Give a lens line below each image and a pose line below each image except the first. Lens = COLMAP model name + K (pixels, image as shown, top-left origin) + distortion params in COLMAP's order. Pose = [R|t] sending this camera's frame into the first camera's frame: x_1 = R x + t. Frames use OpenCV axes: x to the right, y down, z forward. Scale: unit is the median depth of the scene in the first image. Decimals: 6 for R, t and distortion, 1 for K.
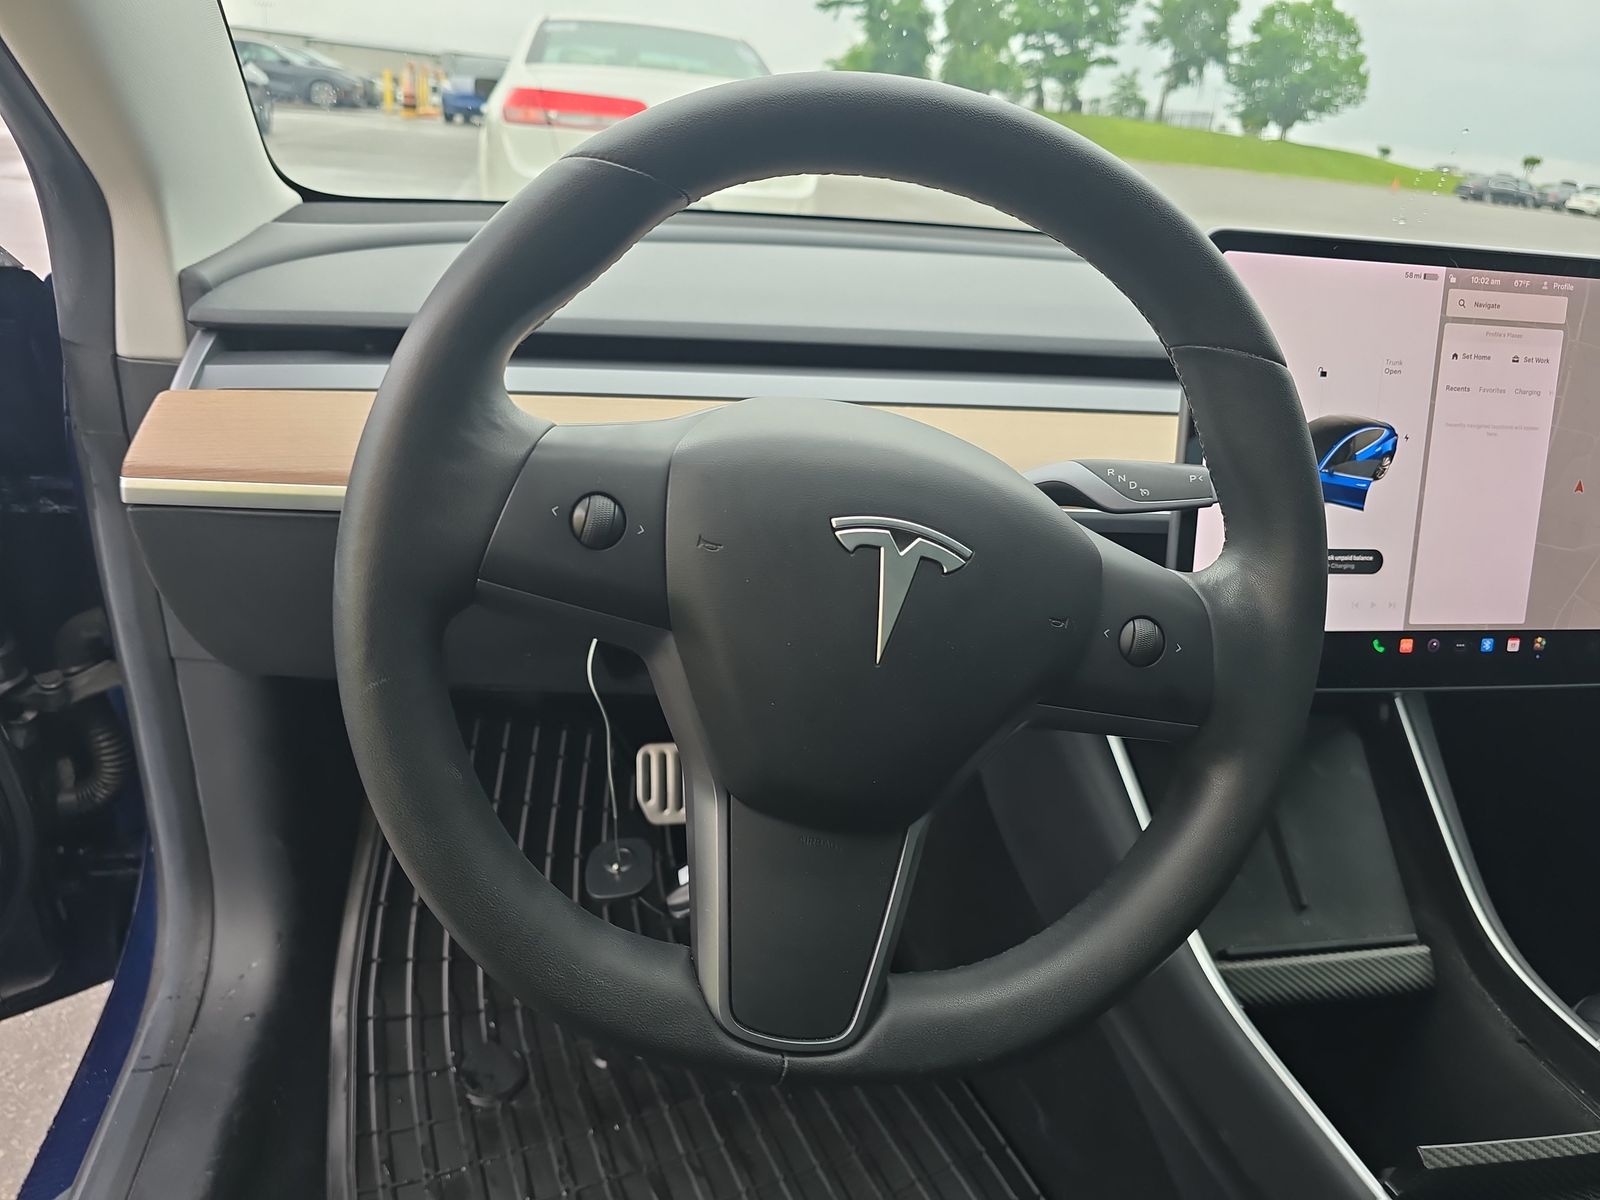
lens RADIAL K [[1081.3, 0, 800.0], [0, 1081.3, 600.0], [0, 0, 1]] dist [0.023729, -0.007137]
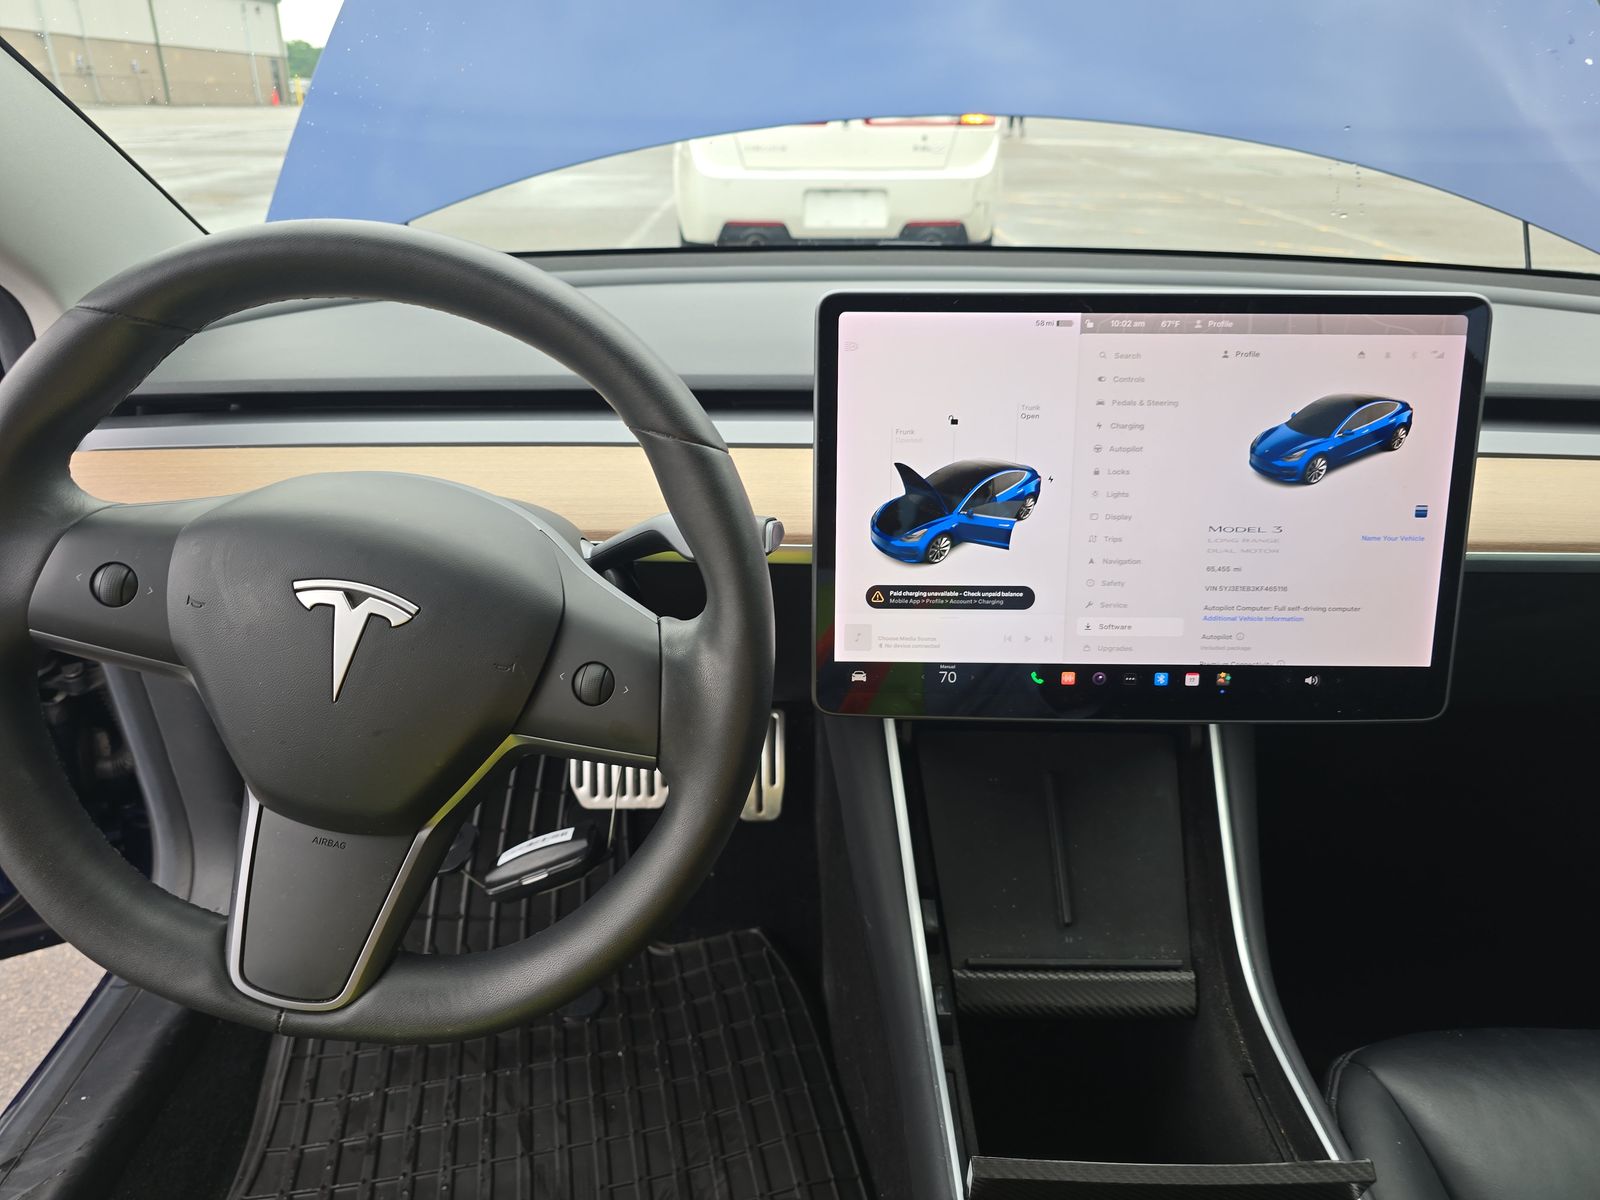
lens RADIAL K [[1073.0, 0, 800.0], [0, 1073.0, 600.0], [0, 0, 1]] dist [0.061233, -0.063640]
pose [[0.976328, 0.010139, -0.216057, 0.544575], [-0.006004, 0.999786, 0.019787, -0.052677], [0.216212, -0.018022, 0.976180, -0.053247]]
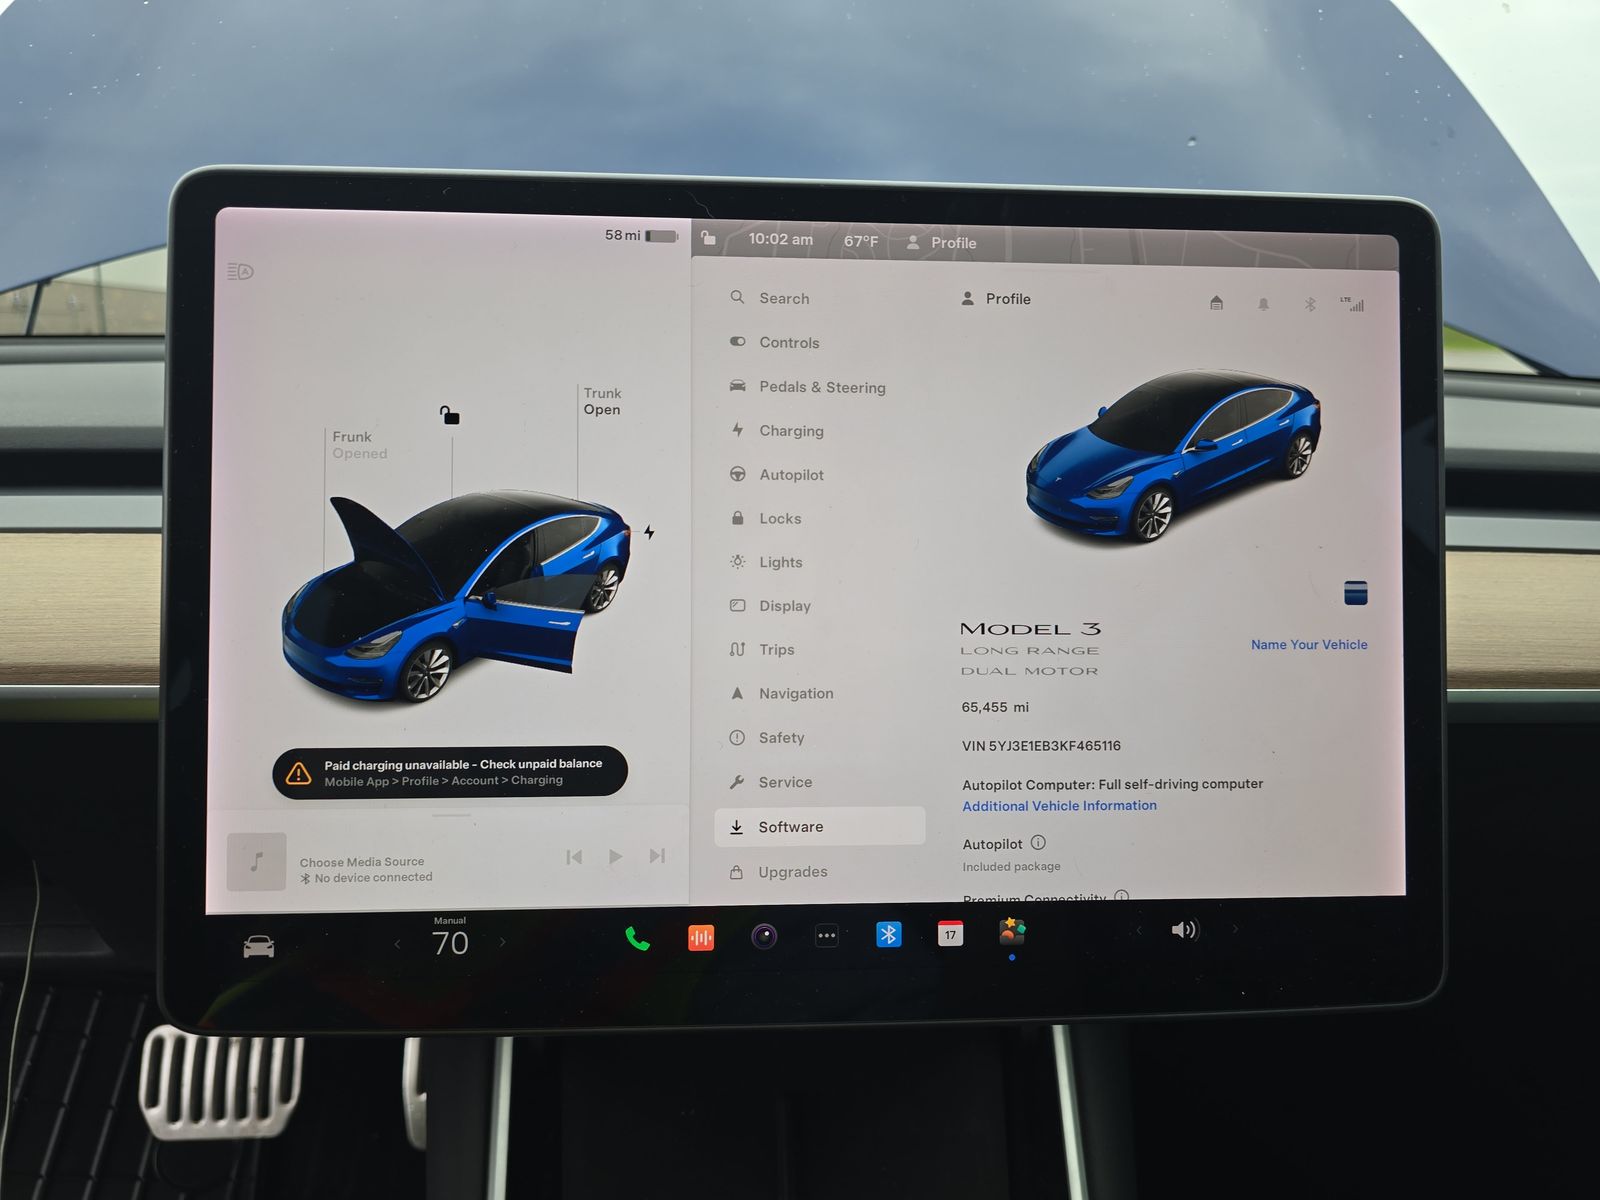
lens RADIAL K [[1131.8, 0, 800.0], [0, 1131.8, 600.0], [0, 0, 1]] dist [0.076628, -0.125553]
pose [[0.987601, -0.036329, -0.152723, 0.708723], [0.010173, 0.985620, -0.168670, -0.023399], [0.156655, 0.165025, 0.973769, 0.481661]]
